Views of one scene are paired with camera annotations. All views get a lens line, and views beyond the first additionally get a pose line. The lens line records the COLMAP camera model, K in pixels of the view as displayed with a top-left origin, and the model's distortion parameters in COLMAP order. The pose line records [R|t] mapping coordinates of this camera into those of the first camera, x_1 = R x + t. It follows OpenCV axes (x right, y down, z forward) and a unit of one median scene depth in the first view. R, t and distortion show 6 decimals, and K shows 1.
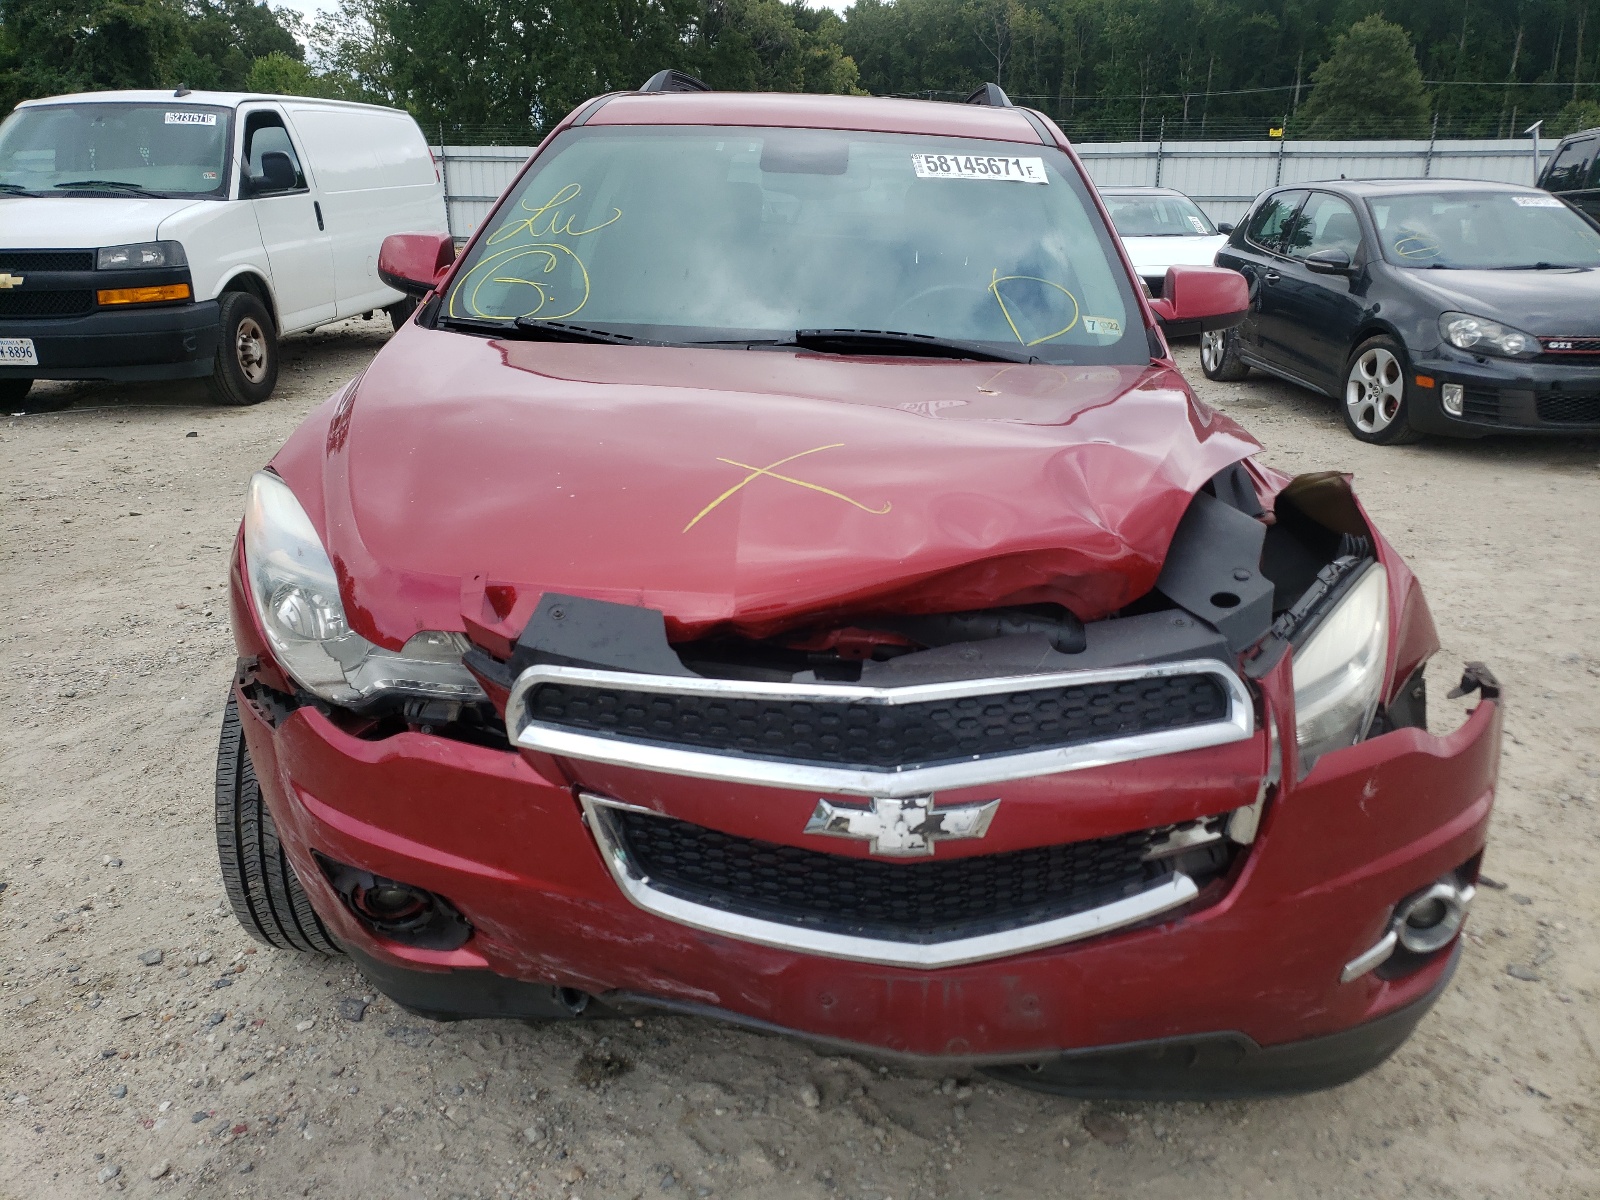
lens RADIAL K [[1226.4, 0, 800.0], [0, 1226.4, 600.0], [0, 0, 1]] dist [0.066422, -0.073258]
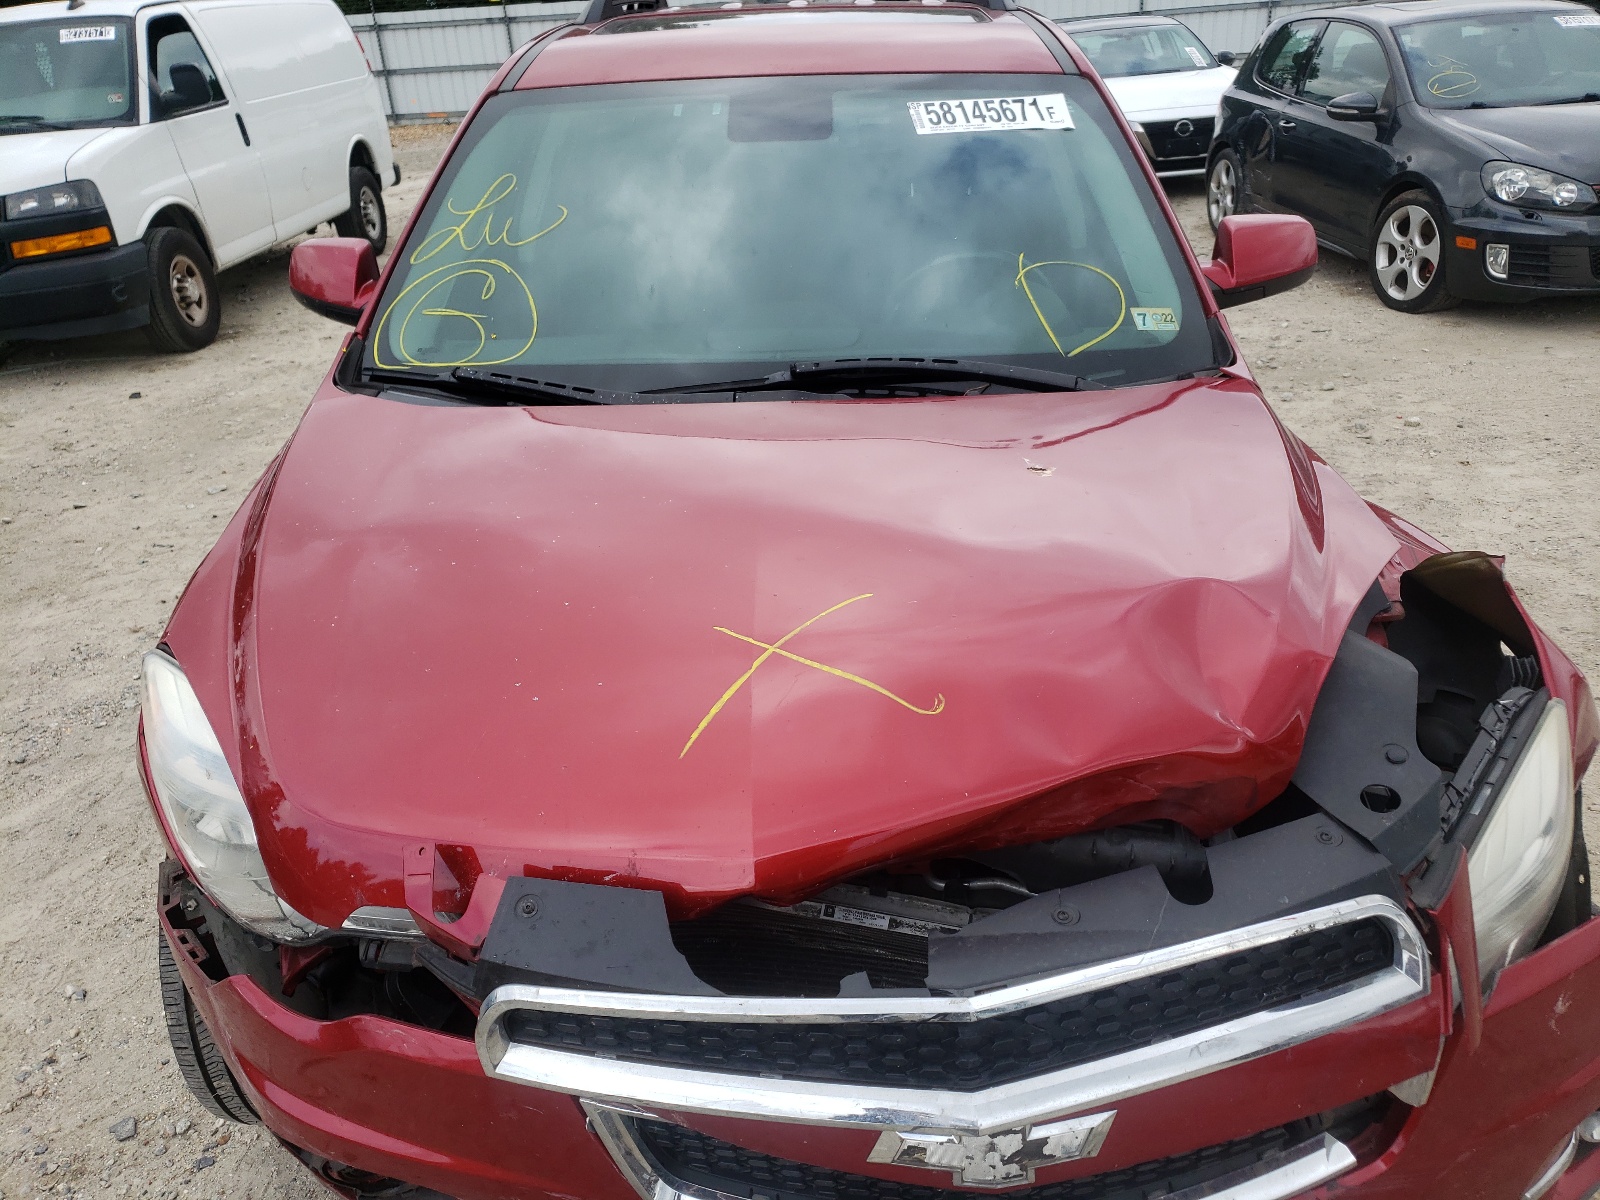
lens RADIAL K [[1239.2, 0, 792.4], [0, 1239.2, 614.9], [0, 0, 1]] dist [0.027689, 0.001962]
pose [[0.997211, -0.074200, -0.008081, -0.005002], [0.074630, 0.989526, 0.123566, -0.104620], [-0.001172, -0.123824, 0.992303, 0.101519]]
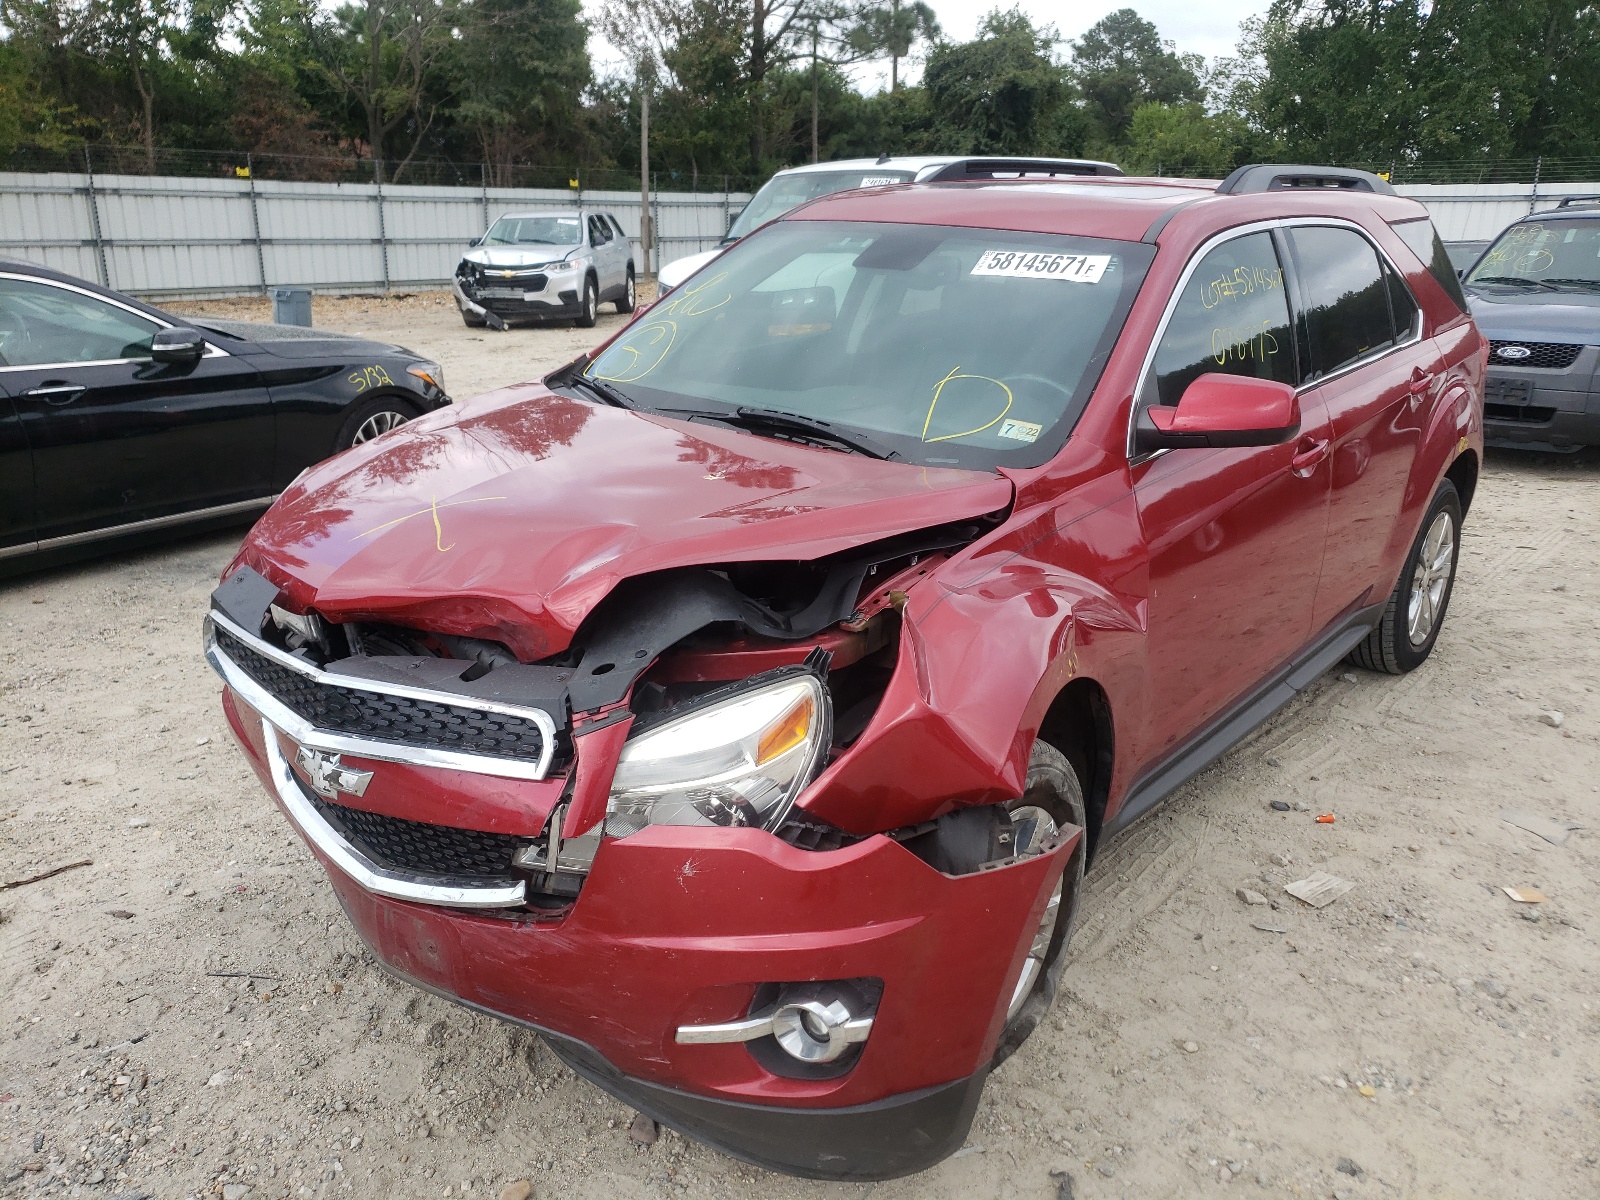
lens RADIAL K [[1226.4, 0, 800.0], [0, 1226.4, 600.0], [0, 0, 1]] dist [0.066422, -0.073258]
pose [[0.796495, 0.179820, -0.577288, 0.504296], [-0.195087, 0.980120, 0.036132, -0.062720], [0.572309, 0.083842, 0.815741, 0.064714]]
